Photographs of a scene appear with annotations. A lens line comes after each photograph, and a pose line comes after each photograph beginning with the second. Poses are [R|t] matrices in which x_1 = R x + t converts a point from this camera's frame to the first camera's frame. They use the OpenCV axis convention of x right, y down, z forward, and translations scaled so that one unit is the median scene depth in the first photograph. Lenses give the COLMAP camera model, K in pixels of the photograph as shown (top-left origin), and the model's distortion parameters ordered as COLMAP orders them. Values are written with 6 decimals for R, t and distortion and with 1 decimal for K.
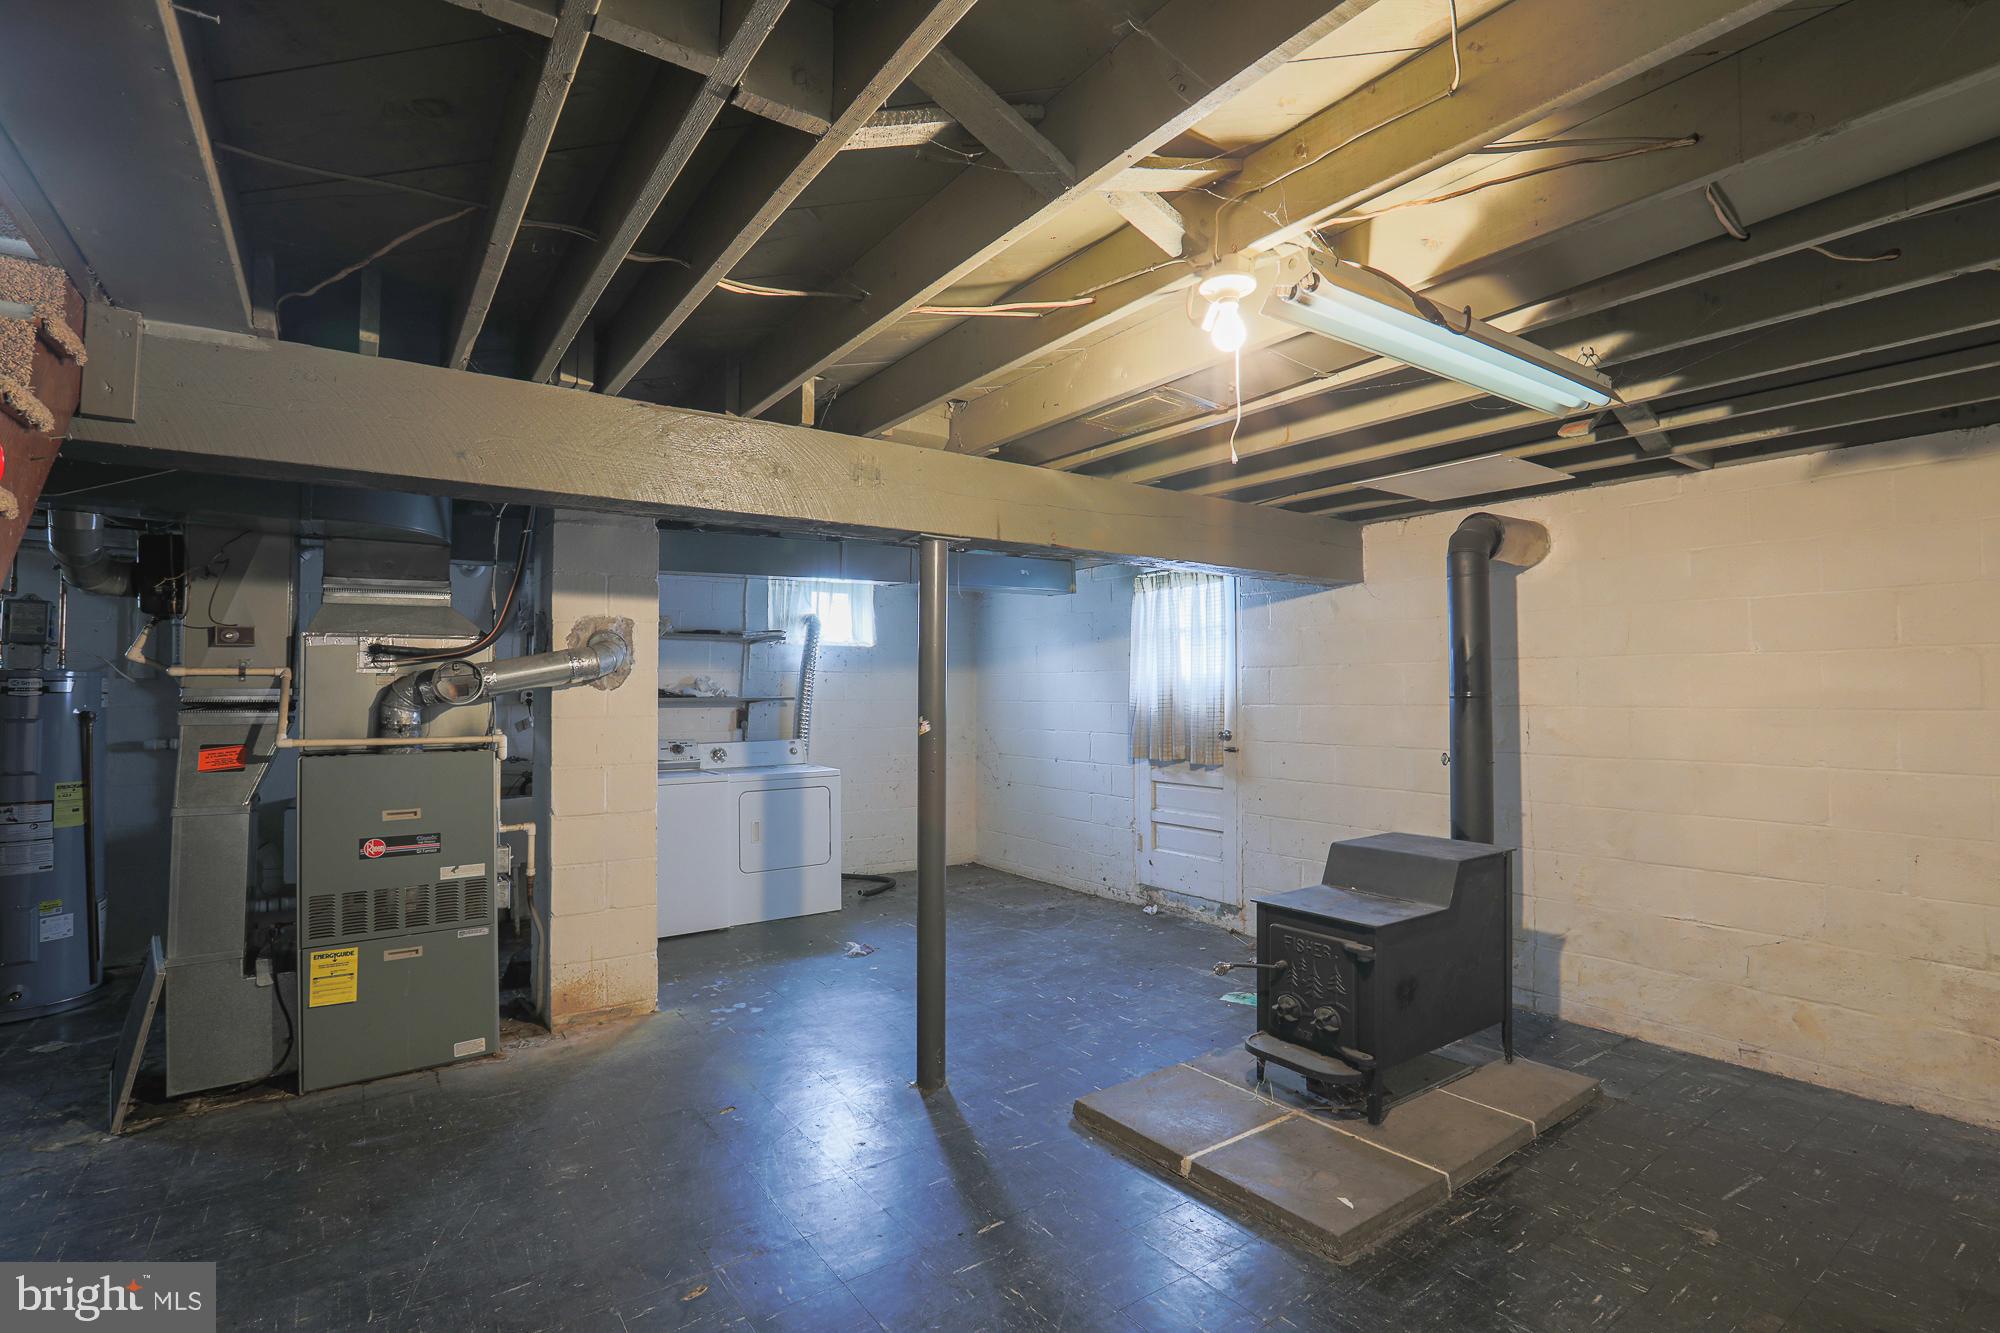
lens RADIAL K [[918.0, 0, 998.3], [0, 918.0, 686.7], [0, 0, 1]] dist [-0.001833, -0.000039]
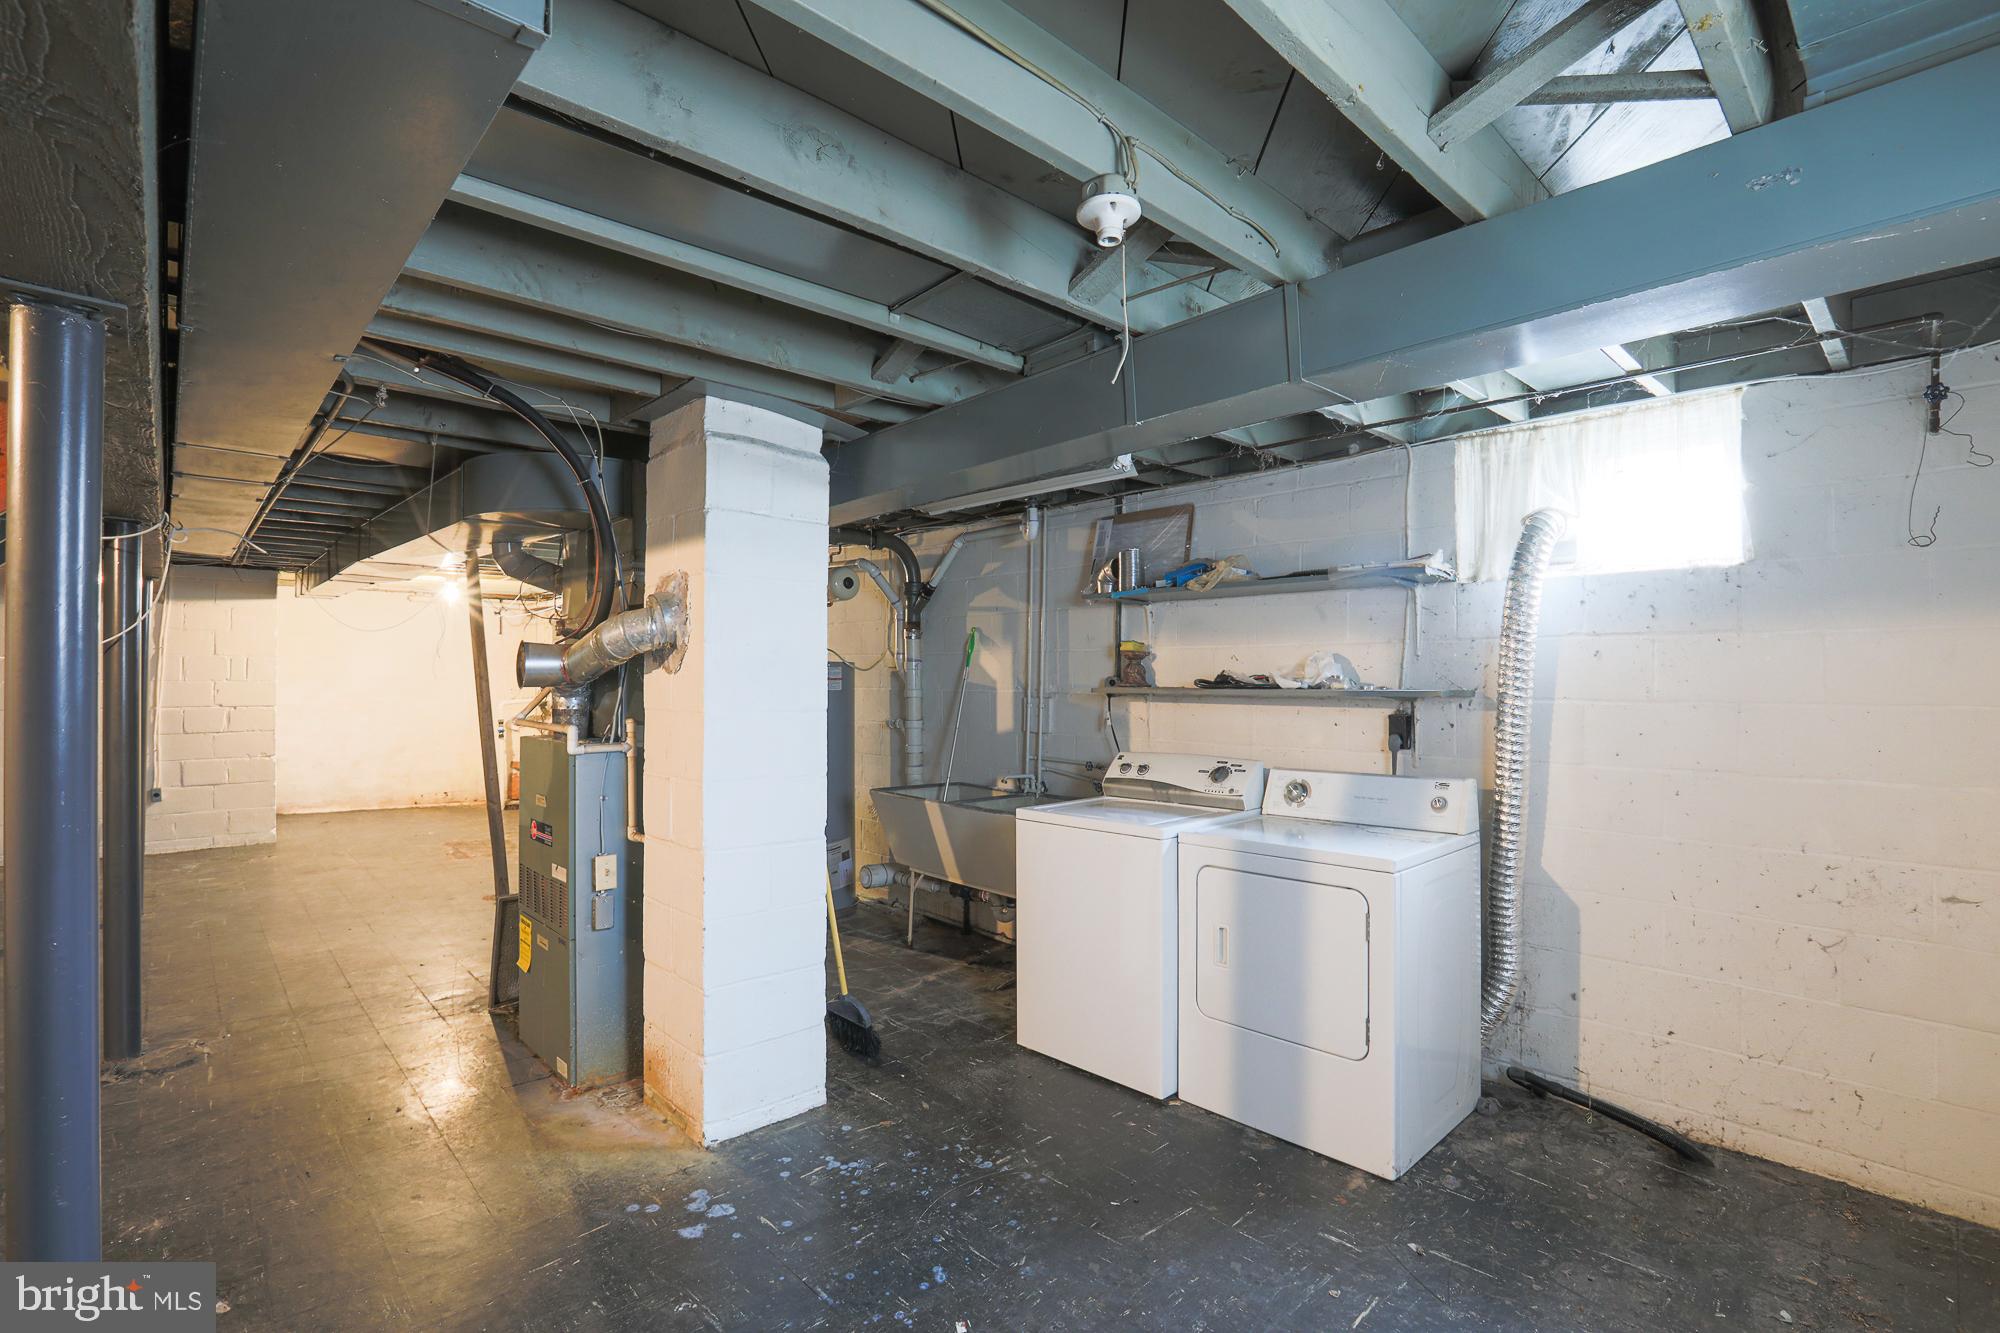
lens RADIAL K [[918.0, 0, 998.3], [0, 918.0, 686.7], [0, 0, 1]] dist [-0.001833, -0.000039]
pose [[0.143840, 0.001534, -0.989600, 0.225503], [0.001712, 0.999997, 0.001799, 0.009242], [0.989599, -0.001953, 0.143837, 0.765607]]
